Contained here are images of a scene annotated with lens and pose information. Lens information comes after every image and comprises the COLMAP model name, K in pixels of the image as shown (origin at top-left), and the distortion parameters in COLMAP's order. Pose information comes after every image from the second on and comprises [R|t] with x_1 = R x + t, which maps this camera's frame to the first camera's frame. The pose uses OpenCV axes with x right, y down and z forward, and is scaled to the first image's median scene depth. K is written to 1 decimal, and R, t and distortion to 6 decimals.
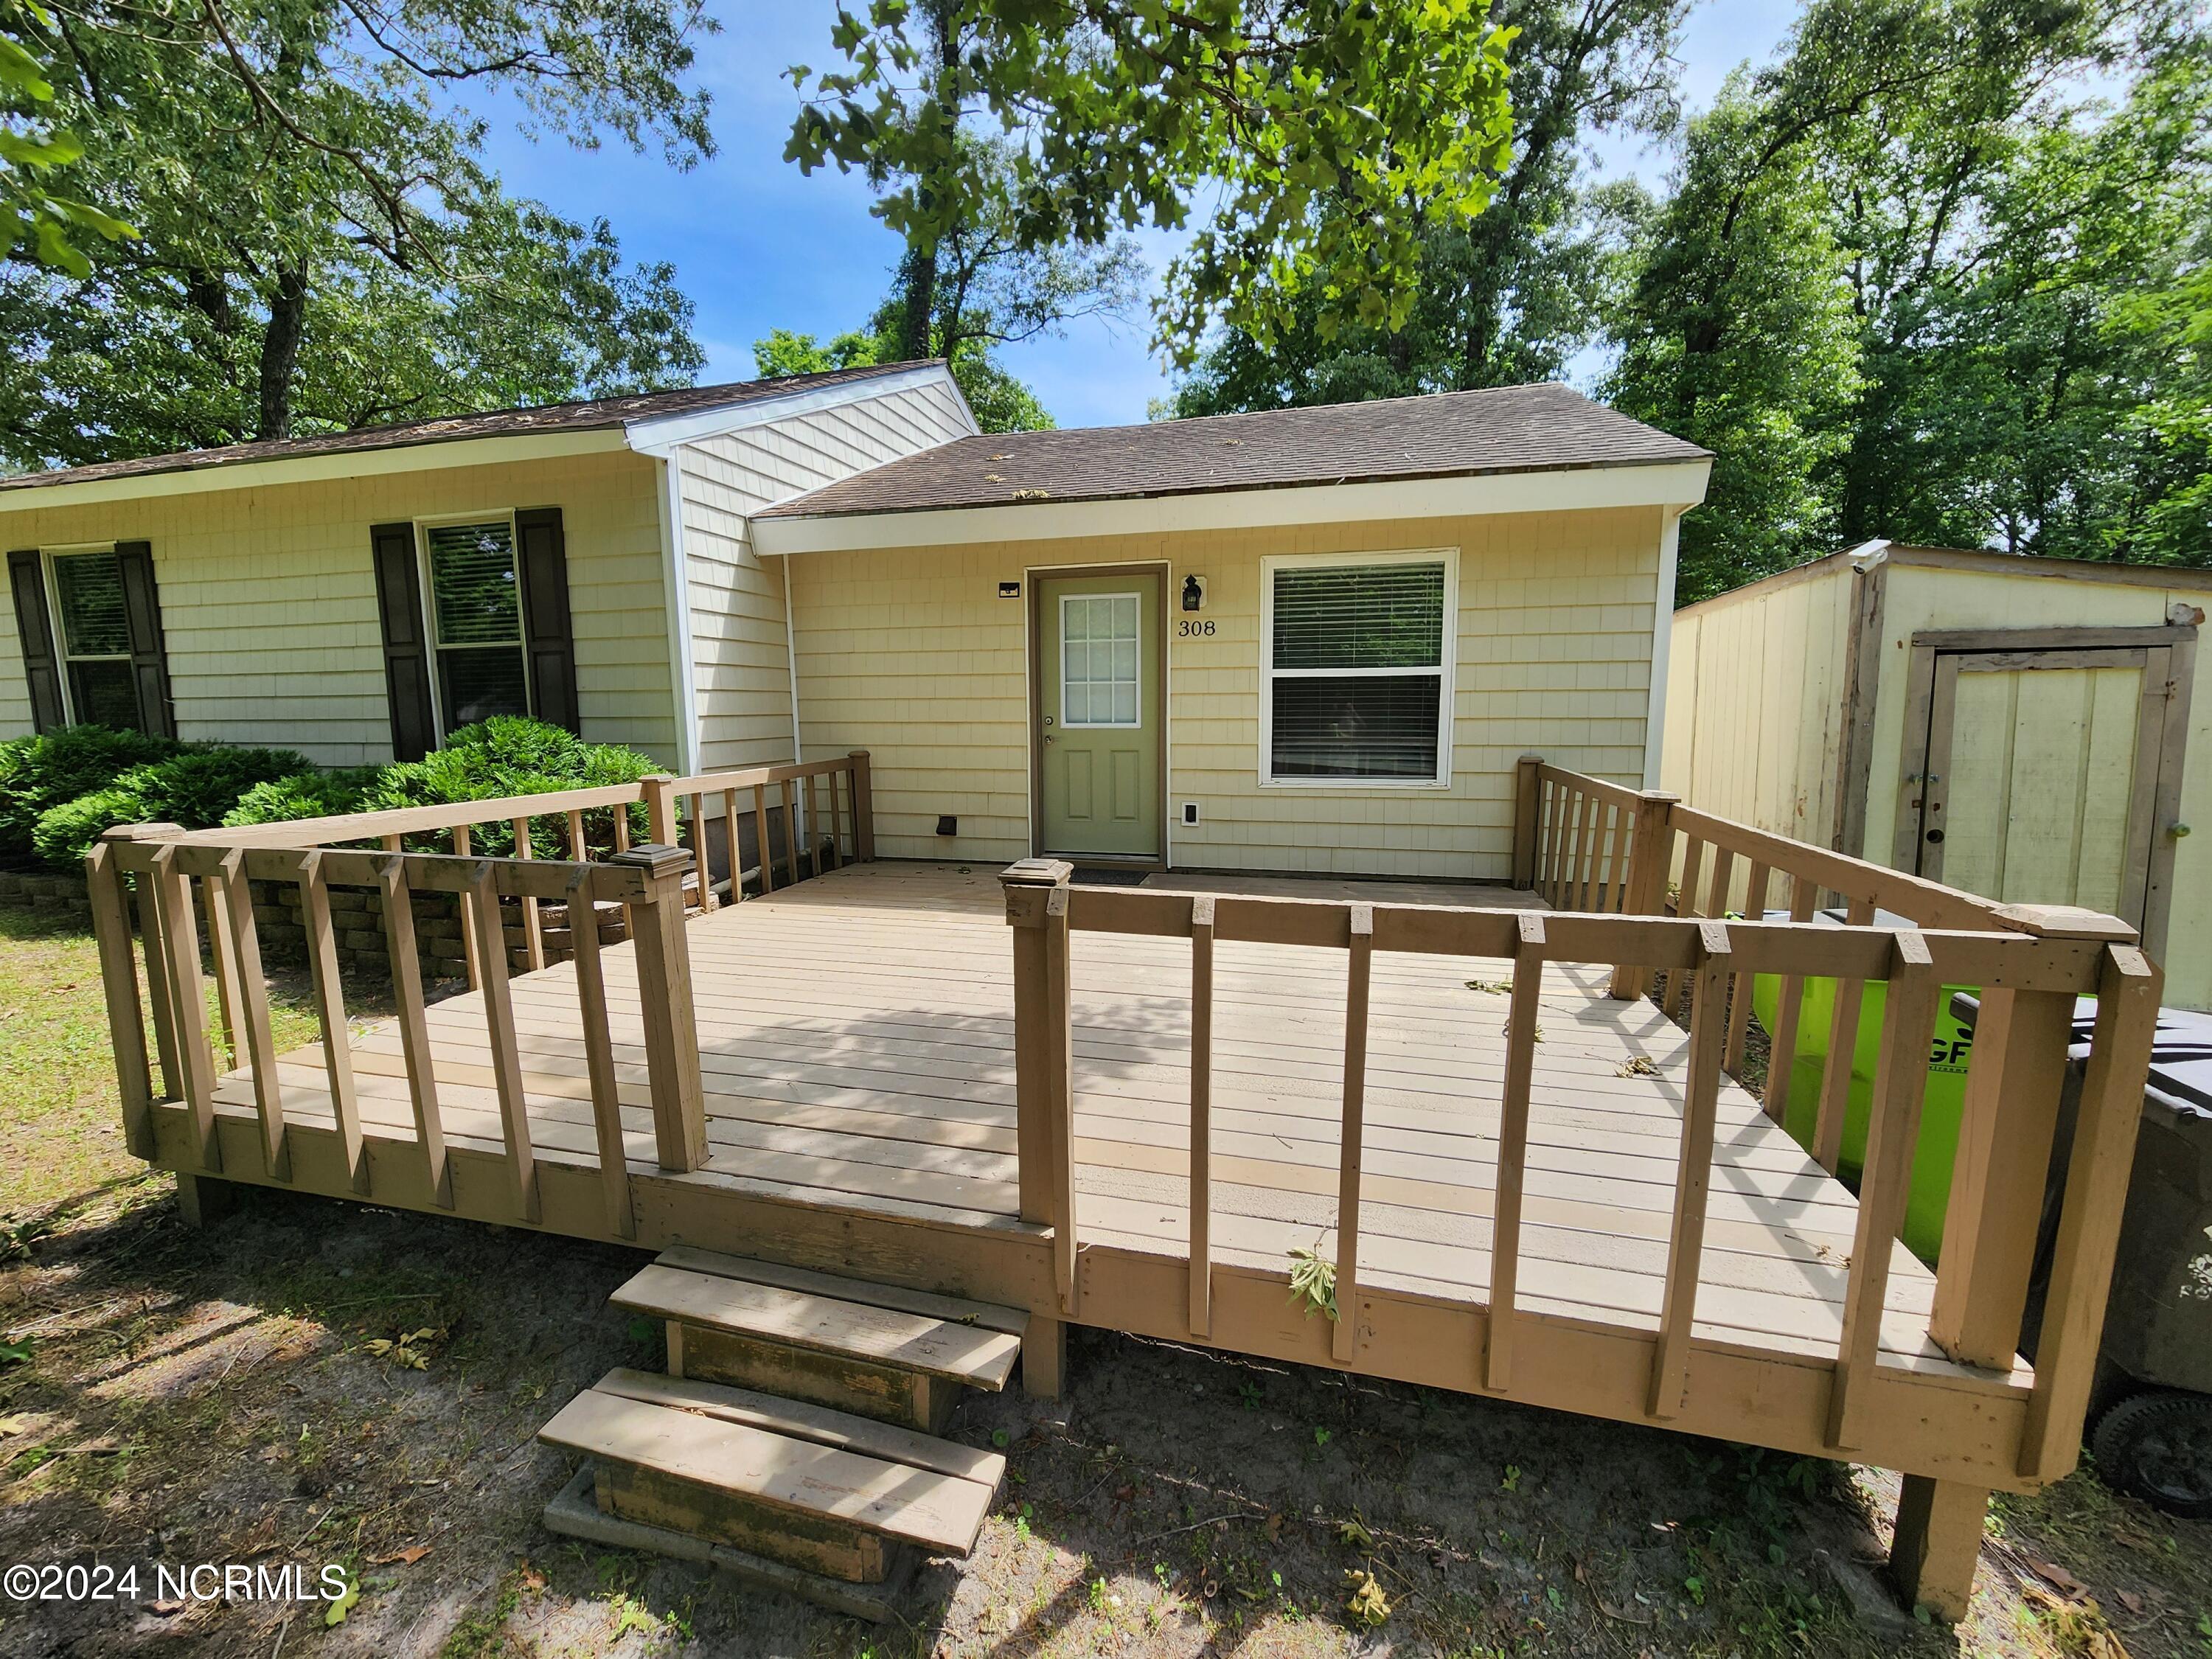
lens RADIAL K [[933.5, 0, 1106.0], [0, 933.5, 829.5], [0, 0, 1]] dist [-0.001730, 0.000149]
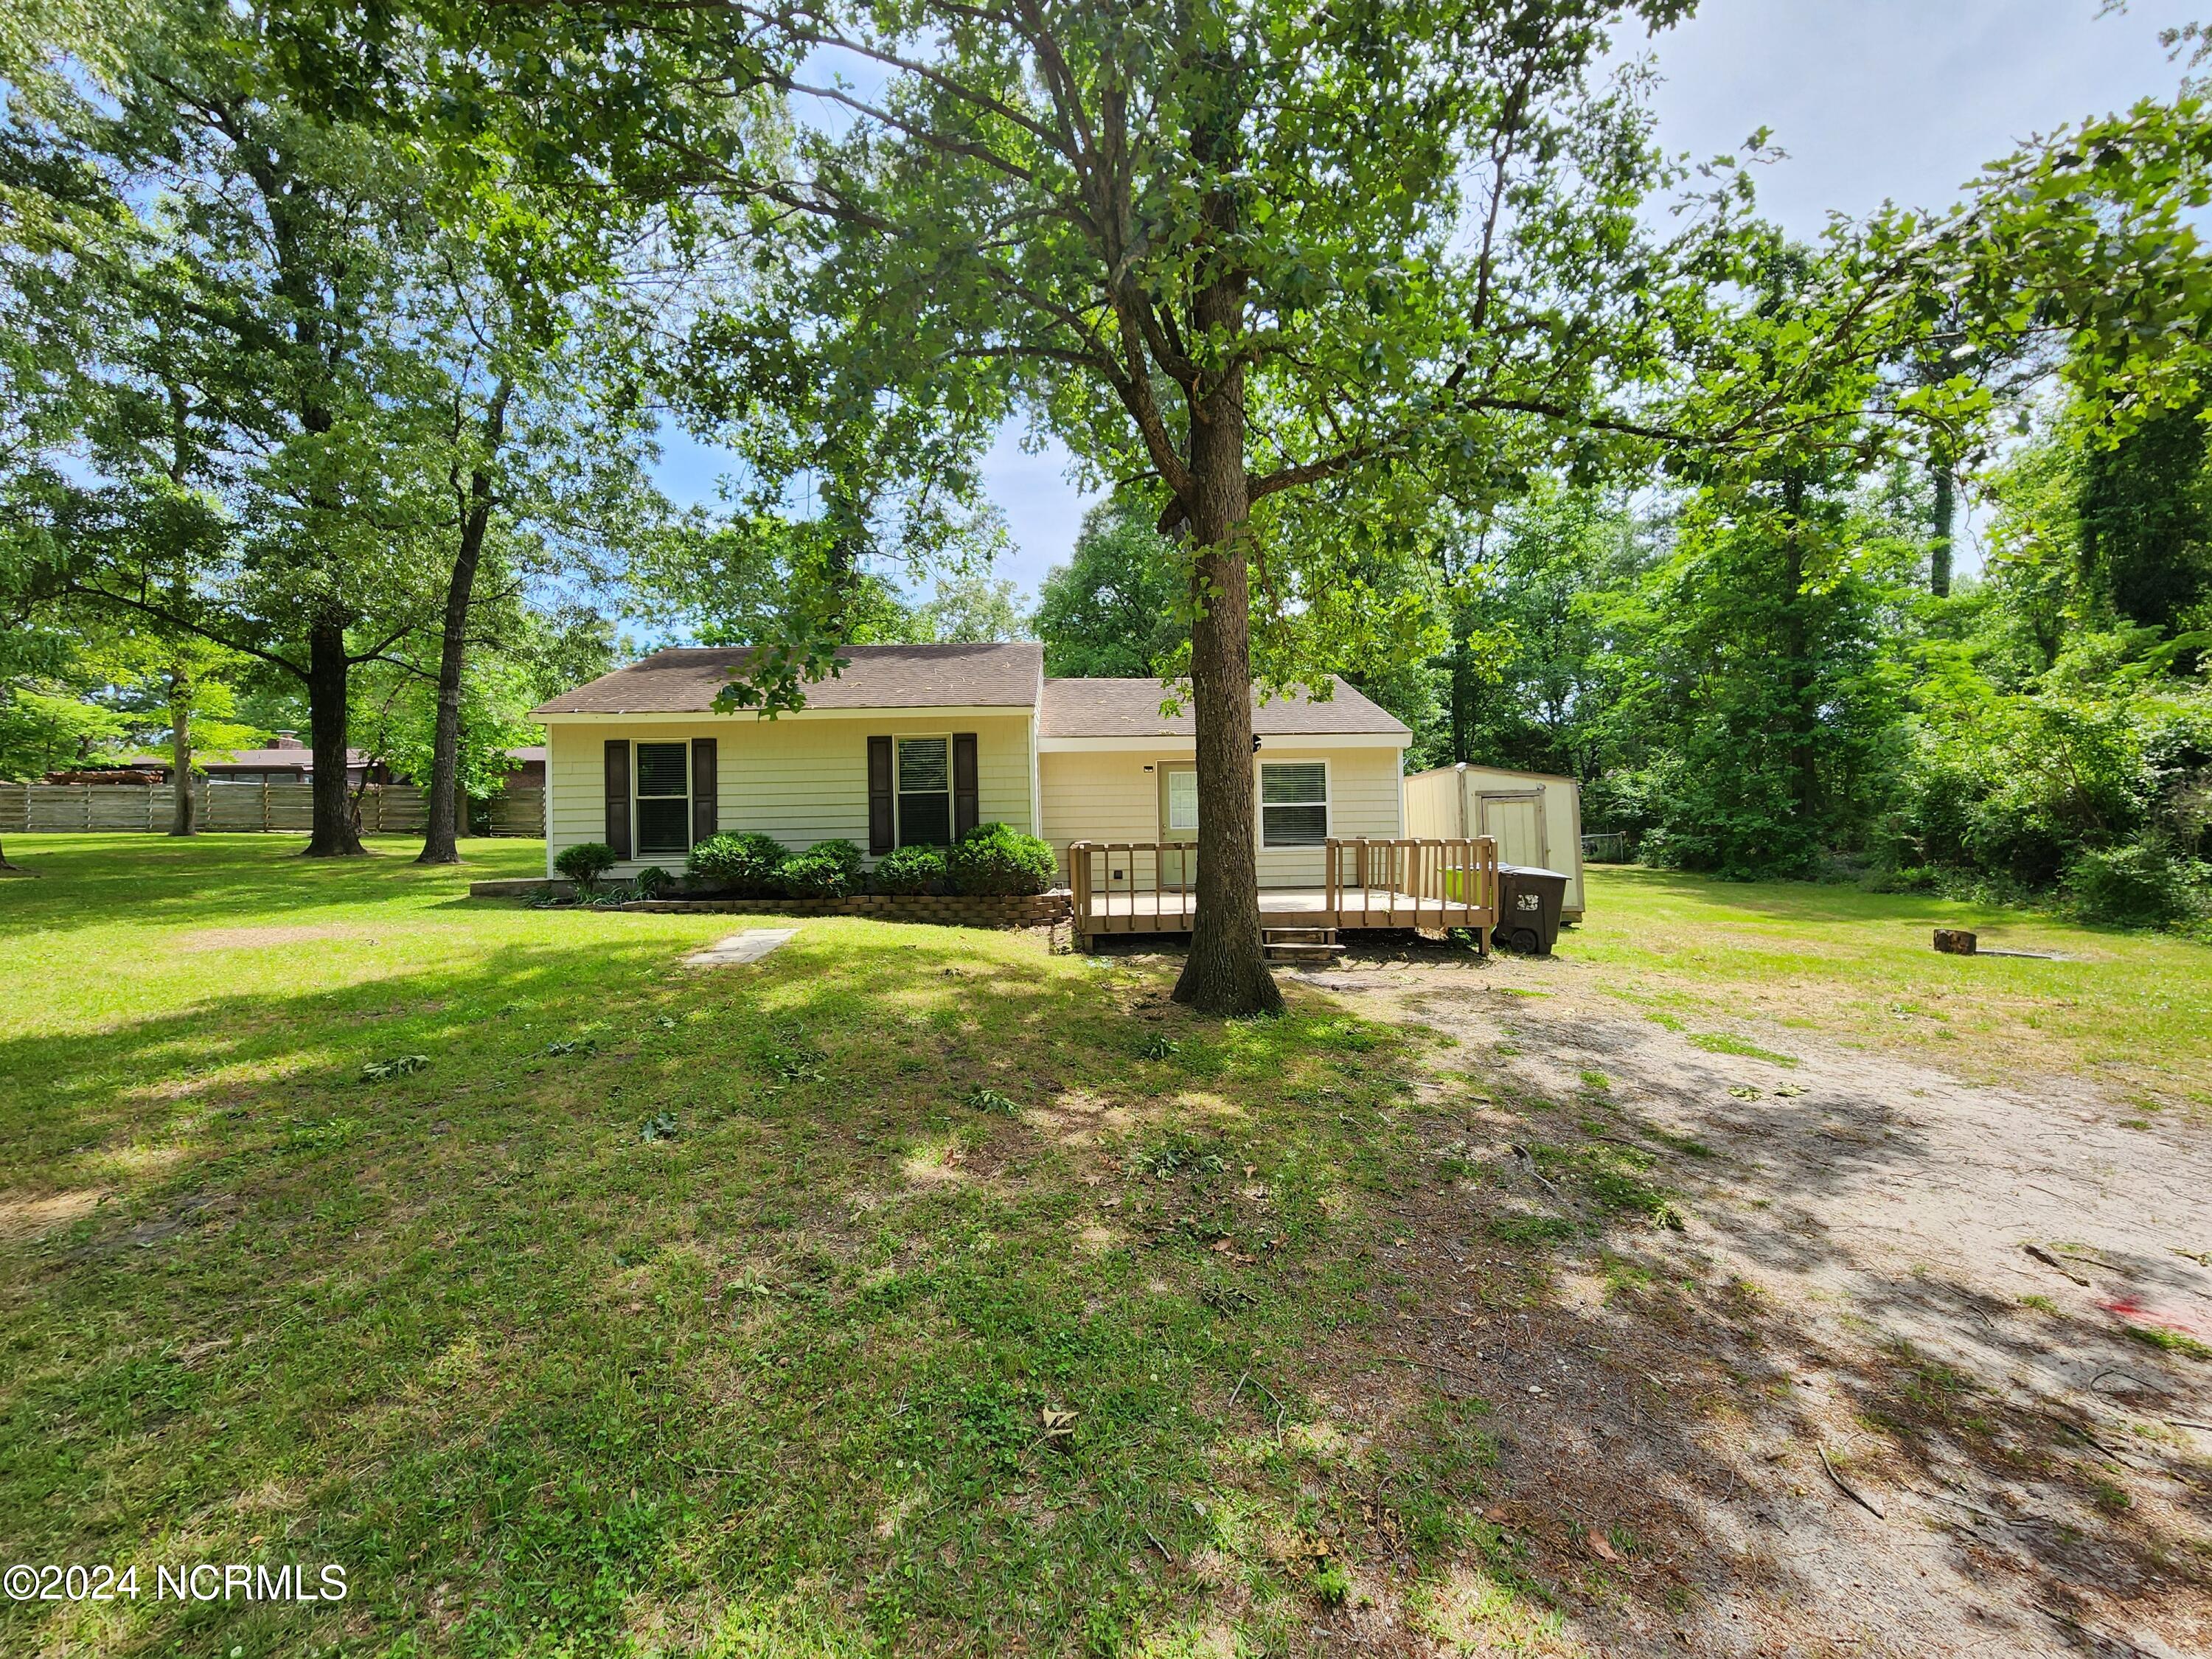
lens RADIAL K [[933.5, 0, 1106.0], [0, 933.5, 829.5], [0, 0, 1]] dist [-0.001730, 0.000149]
pose [[0.957007, -0.009335, 0.289913, -0.934927], [0.050124, 0.989768, -0.133591, 0.207778], [-0.285700, 0.142379, 0.947683, -1.213366]]
